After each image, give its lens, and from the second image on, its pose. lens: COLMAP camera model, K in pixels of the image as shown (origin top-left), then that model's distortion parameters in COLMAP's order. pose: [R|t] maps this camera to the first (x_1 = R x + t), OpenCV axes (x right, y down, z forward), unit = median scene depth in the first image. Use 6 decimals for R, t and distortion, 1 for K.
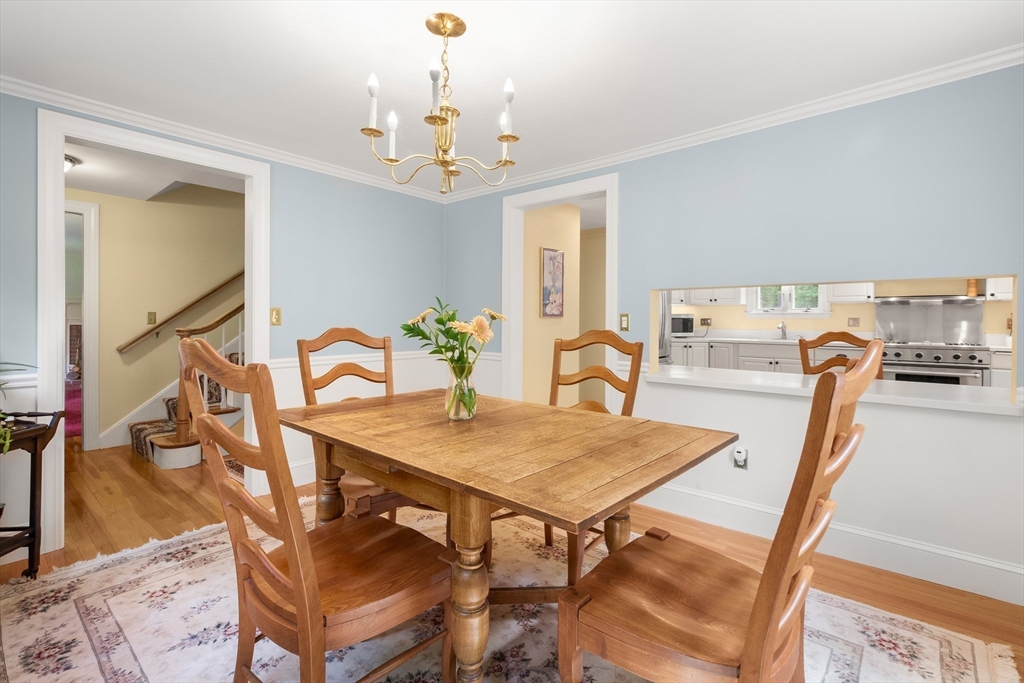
lens RADIAL K [[459.9, 0, 516.6], [0, 459.9, 327.5], [0, 0, 1]] dist [0.000939, 0.000351]
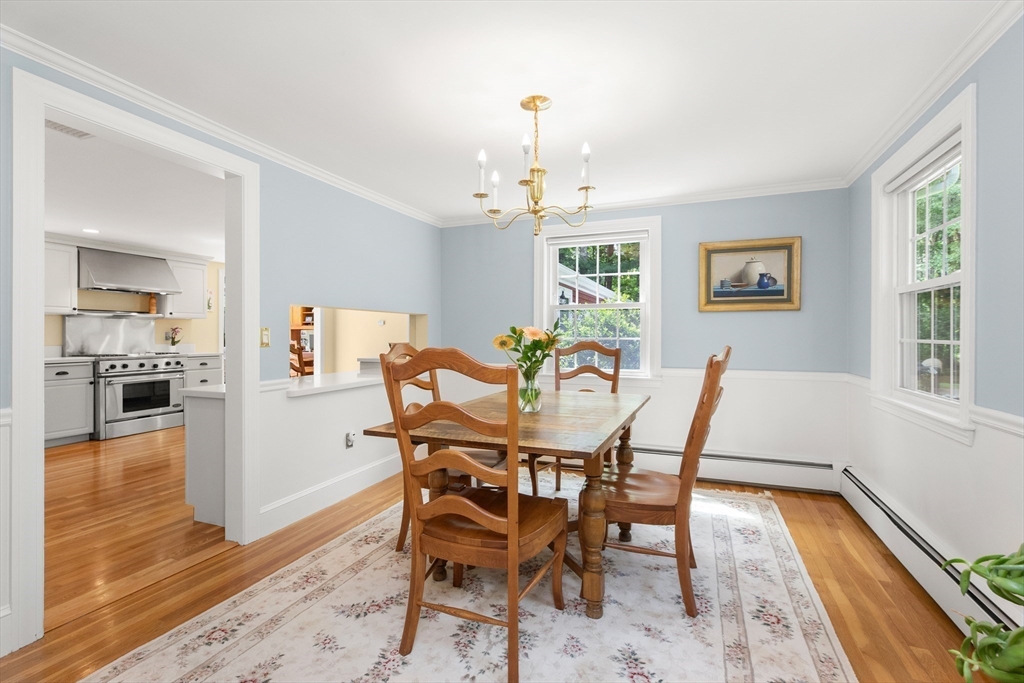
lens RADIAL K [[458.4, 0, 516.1], [0, 458.4, 338.1], [0, 0, 1]] dist [0.000898, 0.000287]
pose [[-0.307248, -0.011833, 0.951556, -0.476057], [0.014193, 0.999754, 0.017015, -0.010745], [-0.951524, 0.018734, -0.307005, 0.487286]]
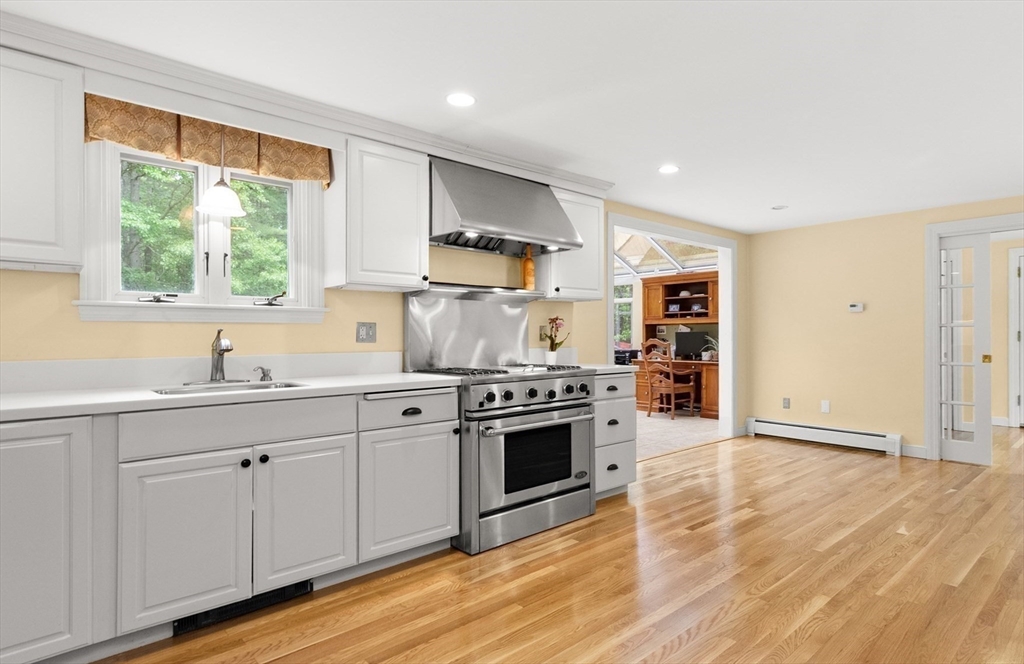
lens RADIAL K [[549.2, 0, 570.1], [0, 549.2, 335.2], [0, 0, 1]] dist [0.000980, -0.000138]
pose [[0.104015, -0.005031, 0.994563, 0.252297], [0.020560, 0.999784, 0.002907, -0.007272], [-0.994363, 0.020146, 0.104096, 0.910637]]
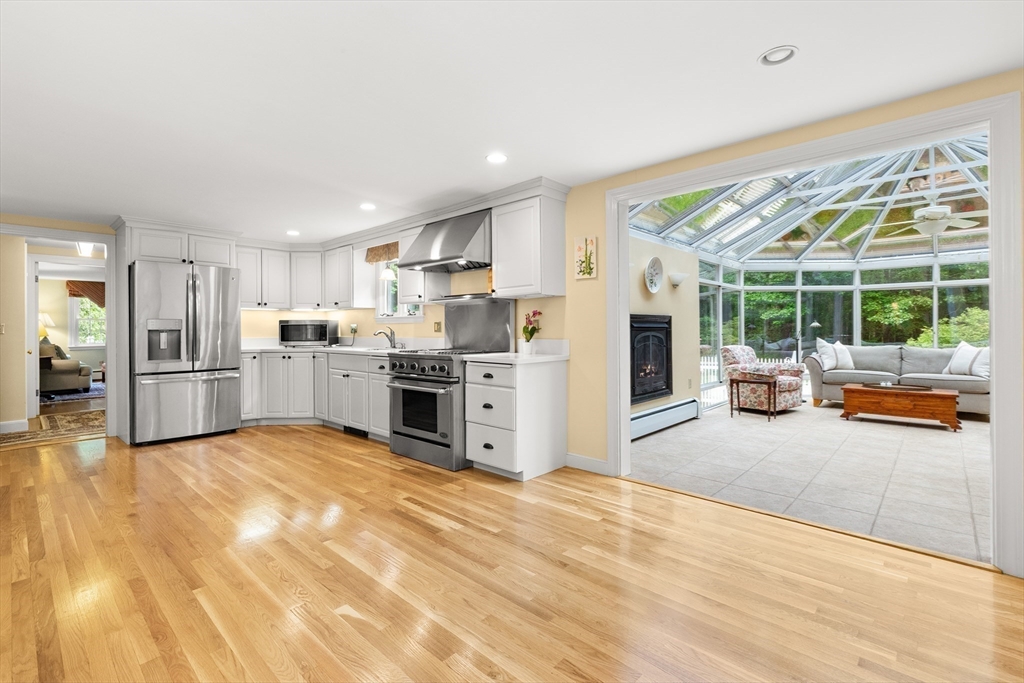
lens RADIAL K [[459.9, 0, 516.6], [0, 459.9, 327.5], [0, 0, 1]] dist [0.000939, 0.000351]
pose [[0.998938, -0.012260, -0.044411, 1.121260], [0.011371, 0.999731, -0.020214, 0.010125], [0.044647, 0.019688, 0.998809, 0.195748]]
